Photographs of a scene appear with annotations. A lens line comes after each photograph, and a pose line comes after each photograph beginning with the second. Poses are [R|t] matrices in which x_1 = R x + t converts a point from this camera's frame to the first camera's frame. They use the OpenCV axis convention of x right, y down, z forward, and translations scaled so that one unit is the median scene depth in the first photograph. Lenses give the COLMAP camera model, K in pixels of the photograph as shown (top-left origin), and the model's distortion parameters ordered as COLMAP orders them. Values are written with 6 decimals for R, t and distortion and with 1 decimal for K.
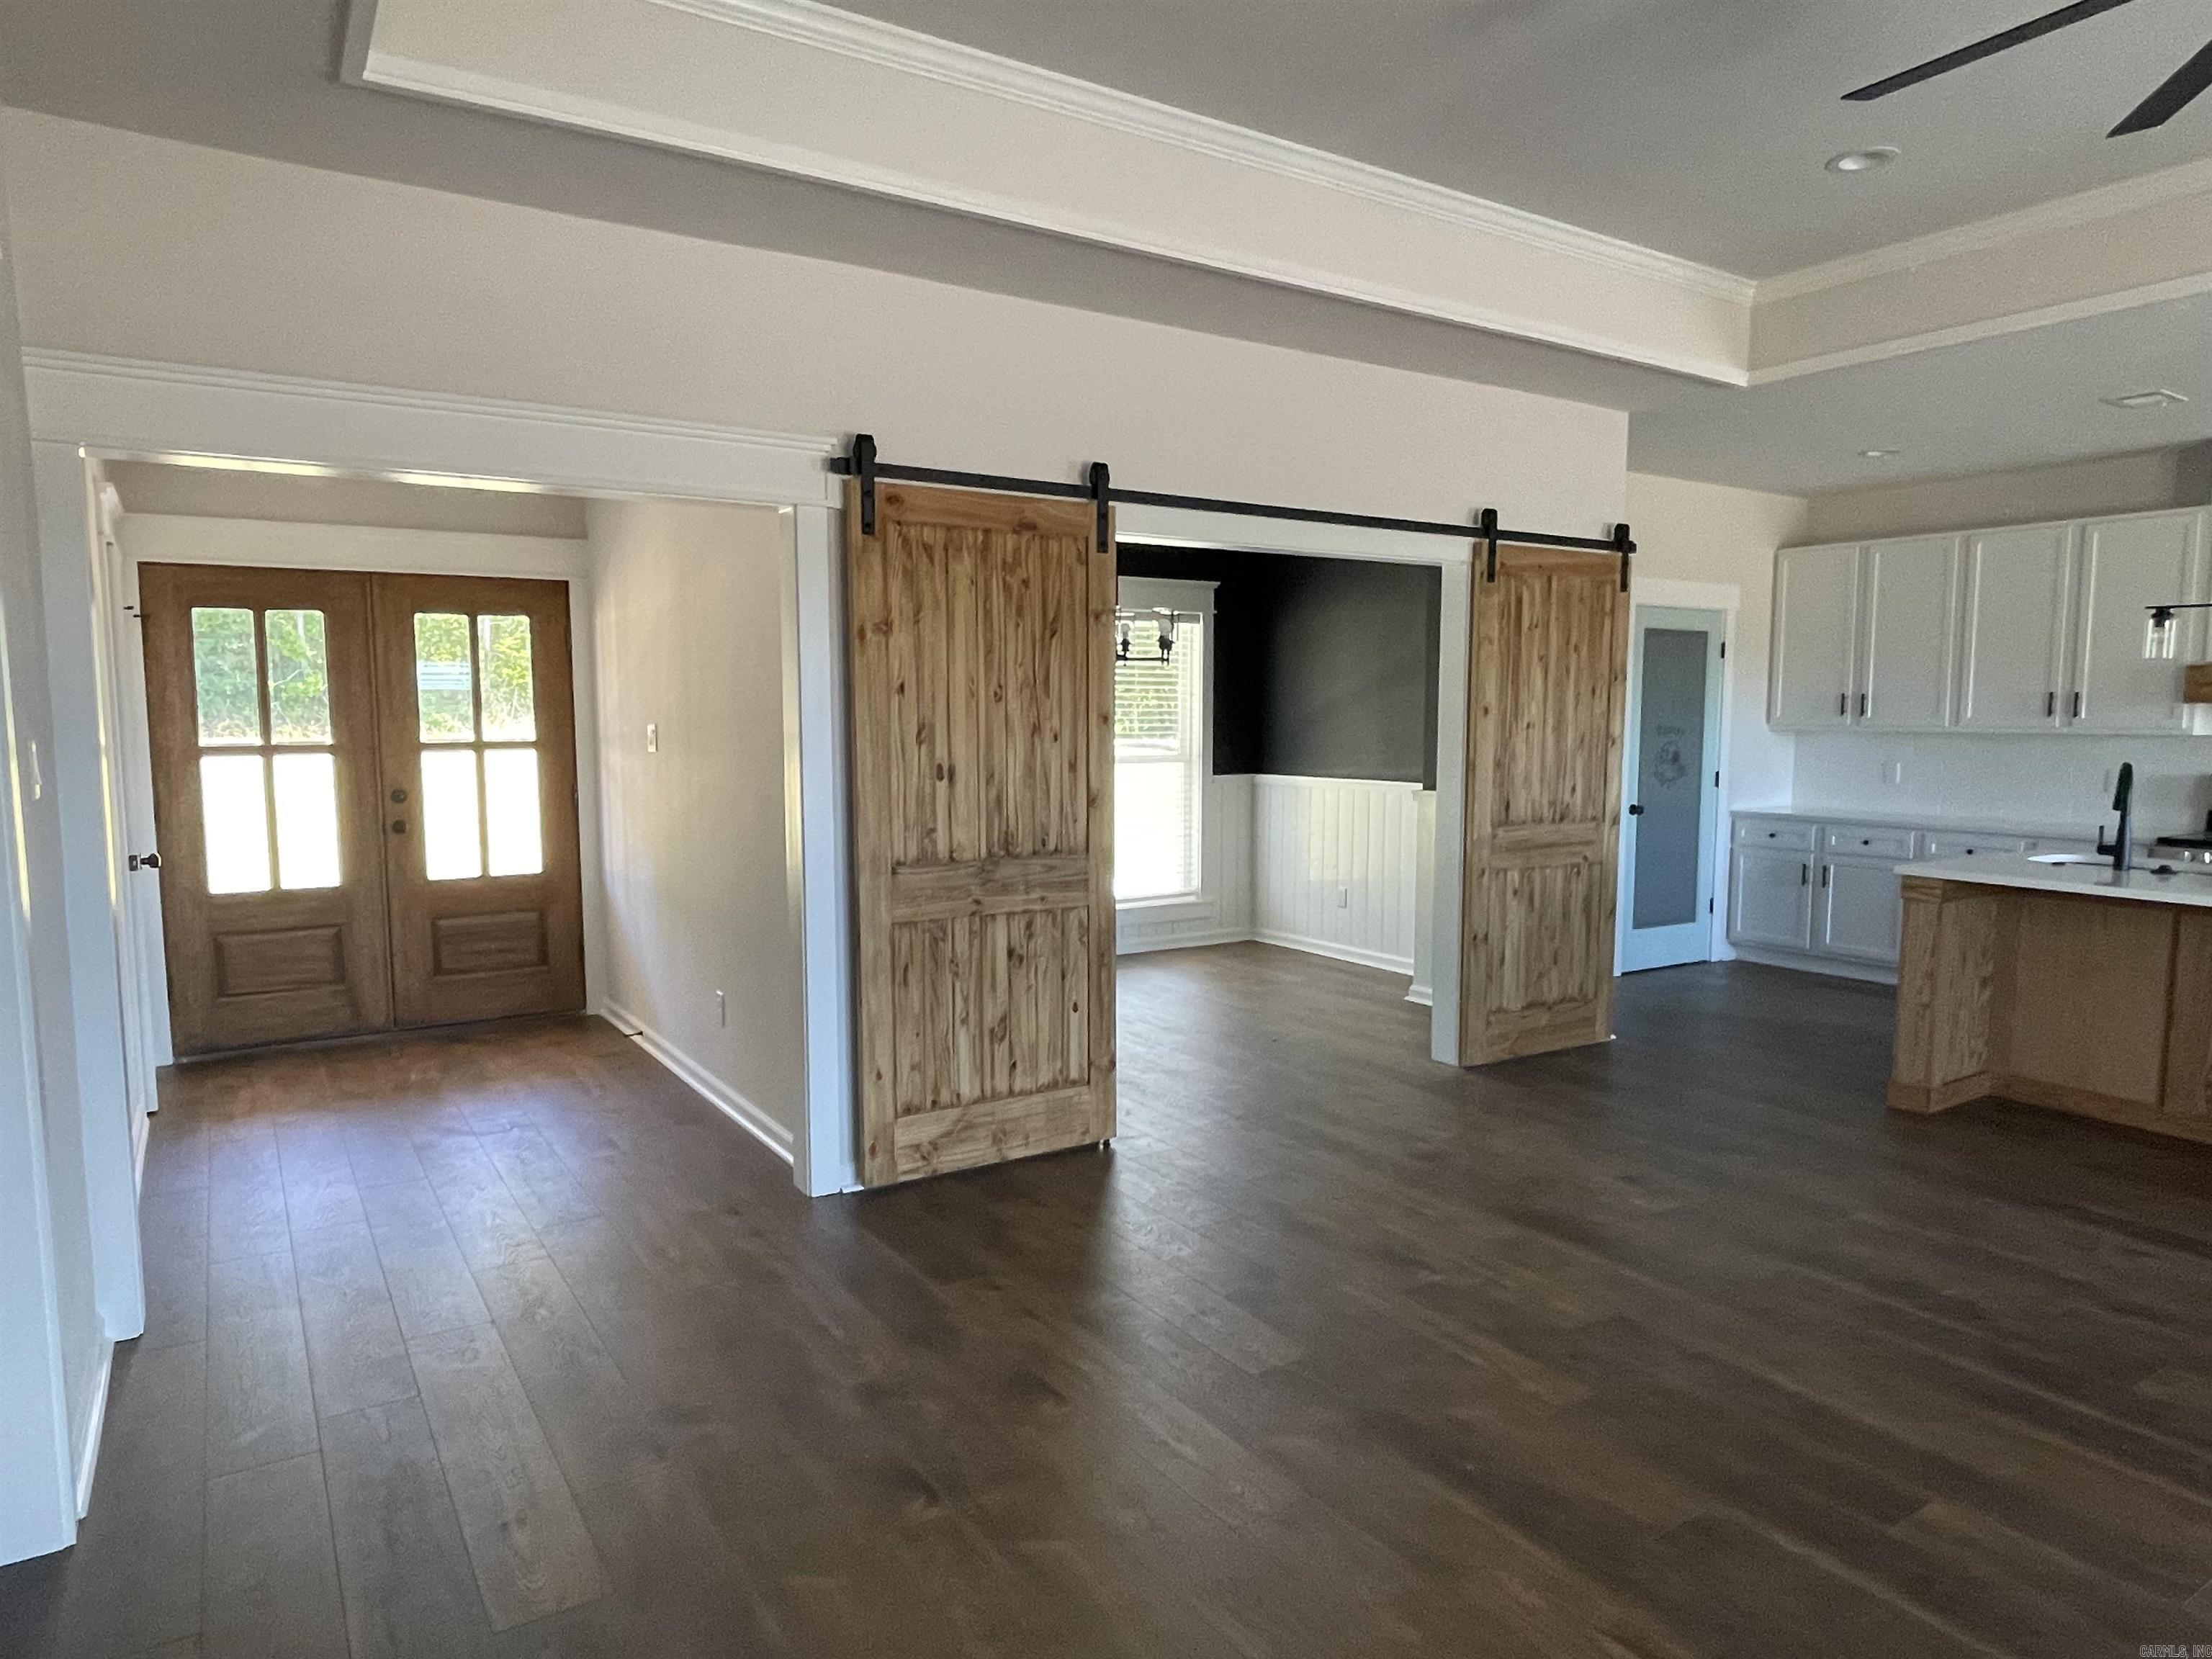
lens RADIAL K [[1353.3, 0, 1110.6], [0, 1353.3, 841.6], [0, 0, 1]] dist [-0.003394, -0.001108]
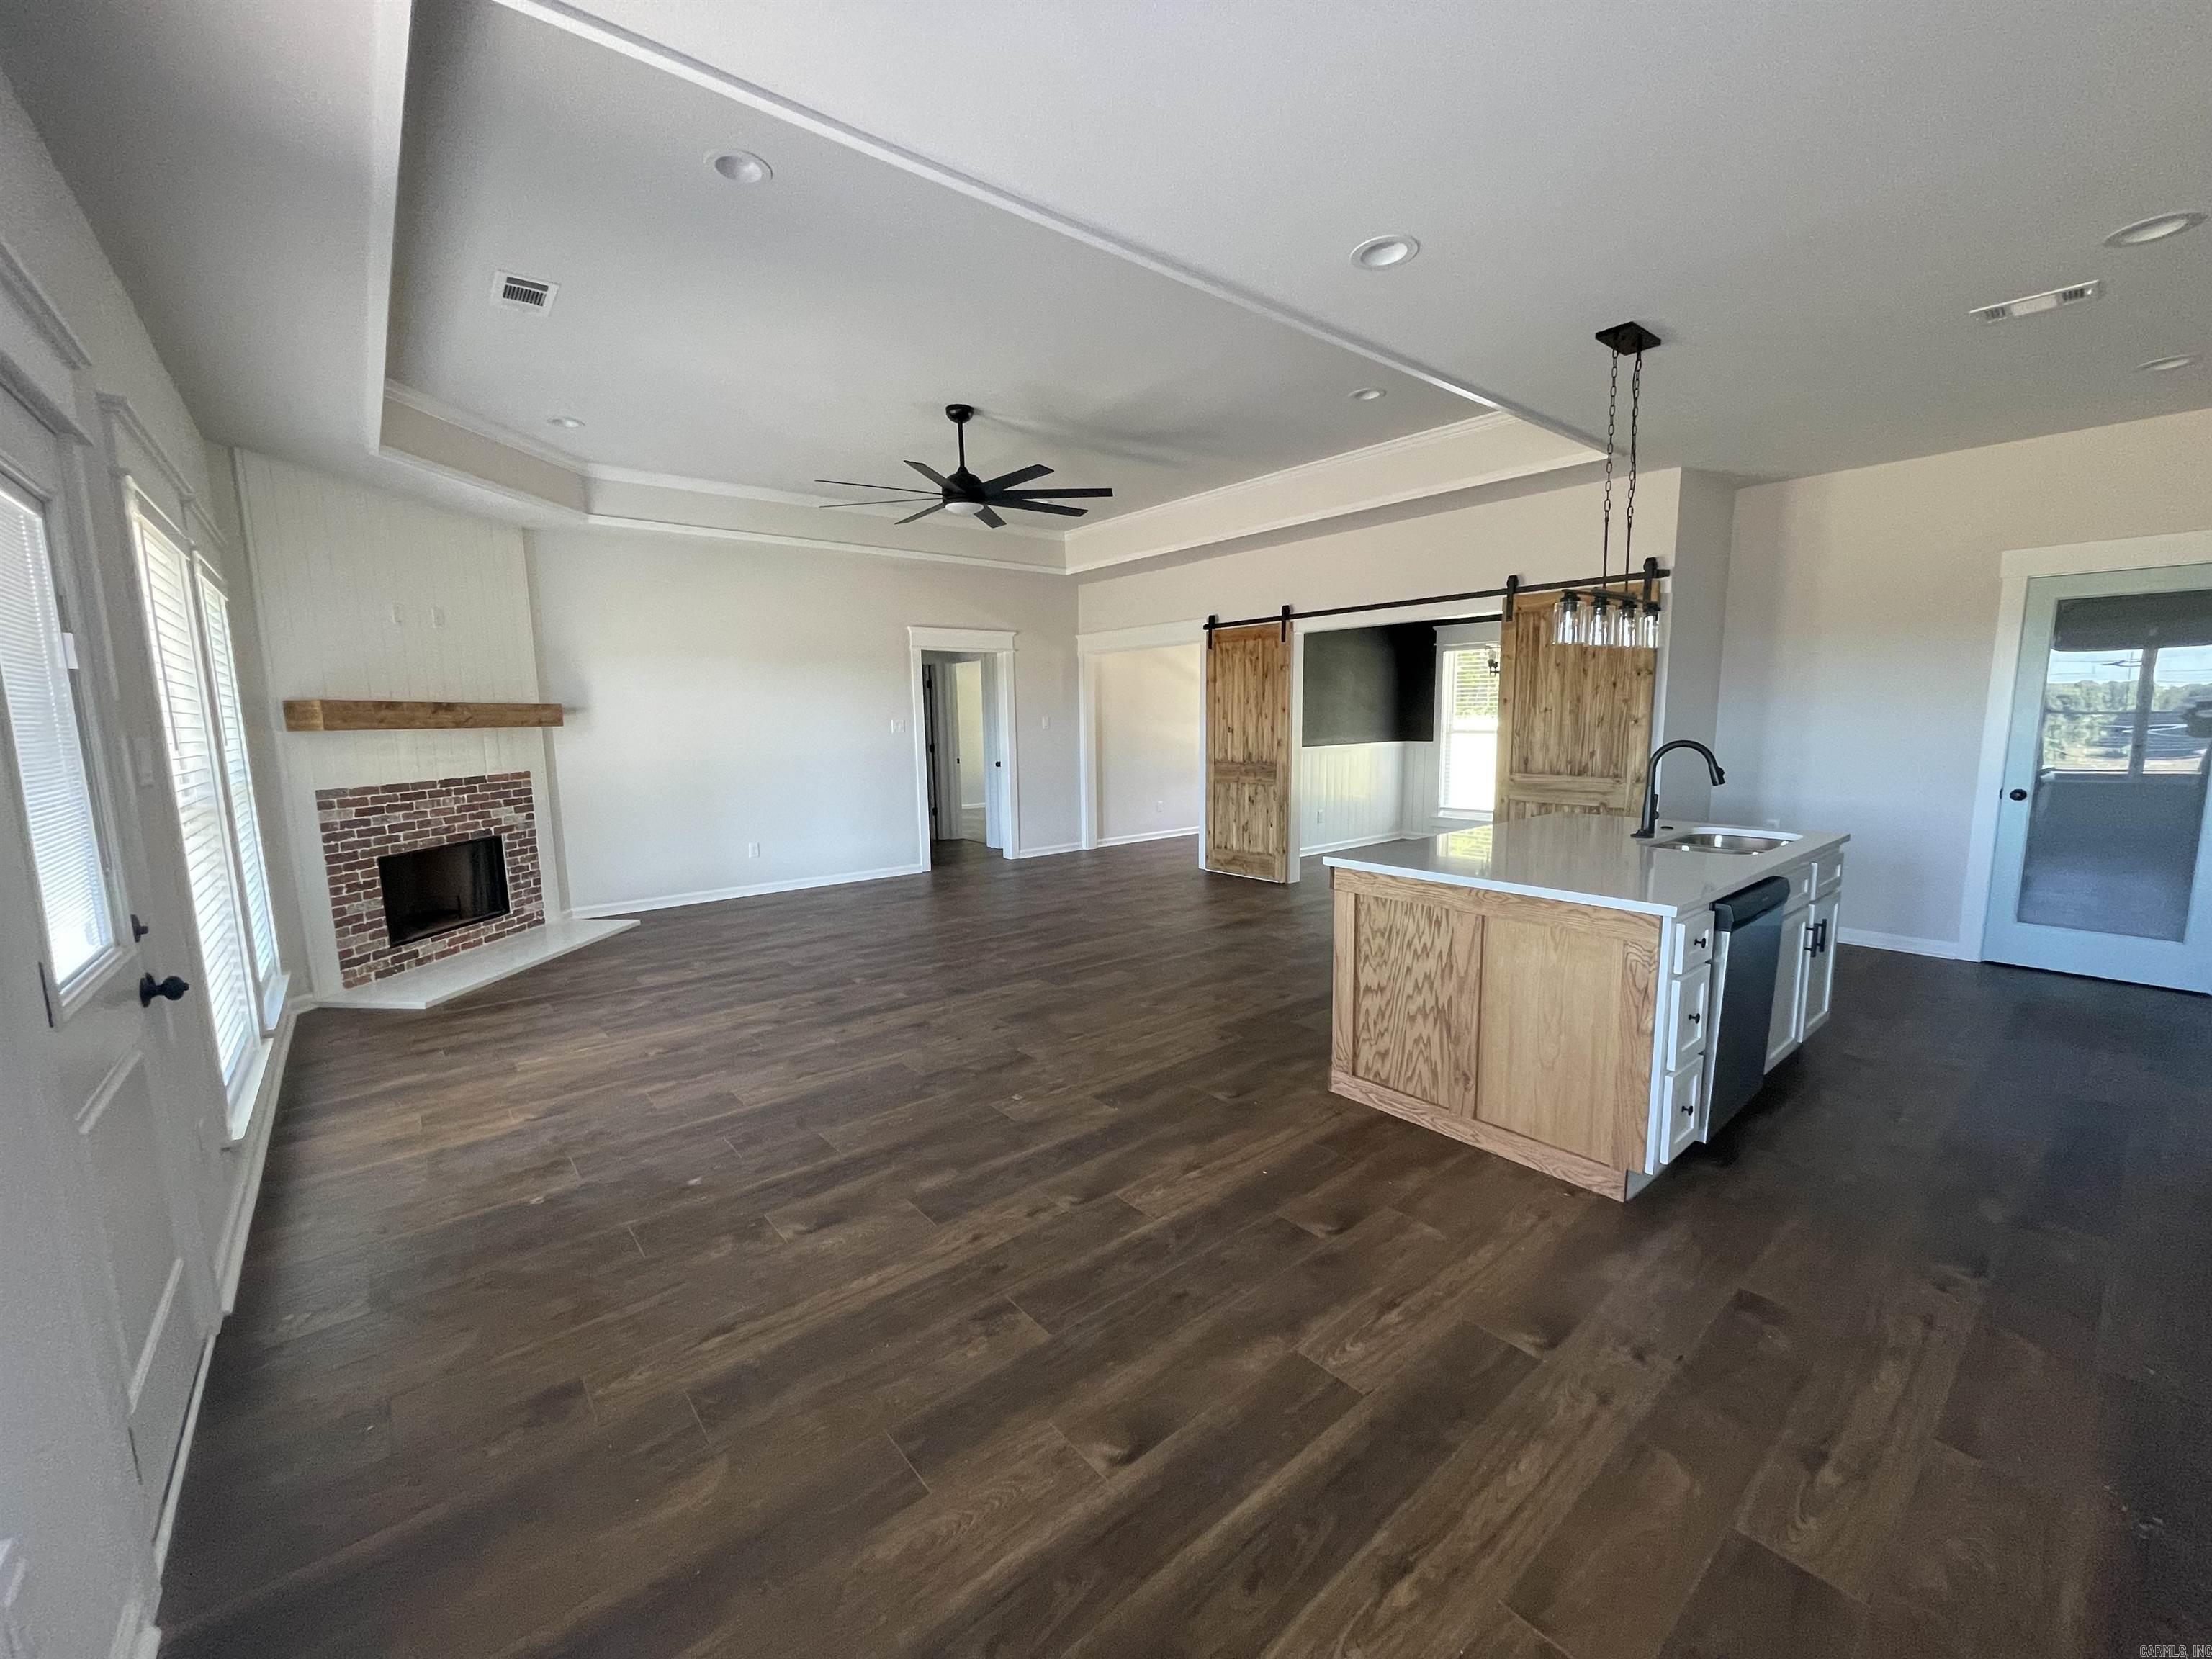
lens RADIAL K [[890.0, 0, 1115.4], [0, 890.0, 832.7], [0, 0, 1]] dist [-0.000402, -0.000192]
pose [[0.125654, 0.128196, -0.983757, 1.246734], [-0.077549, 0.989851, 0.119085, -0.030111], [0.989039, 0.061326, 0.134320, 0.388256]]
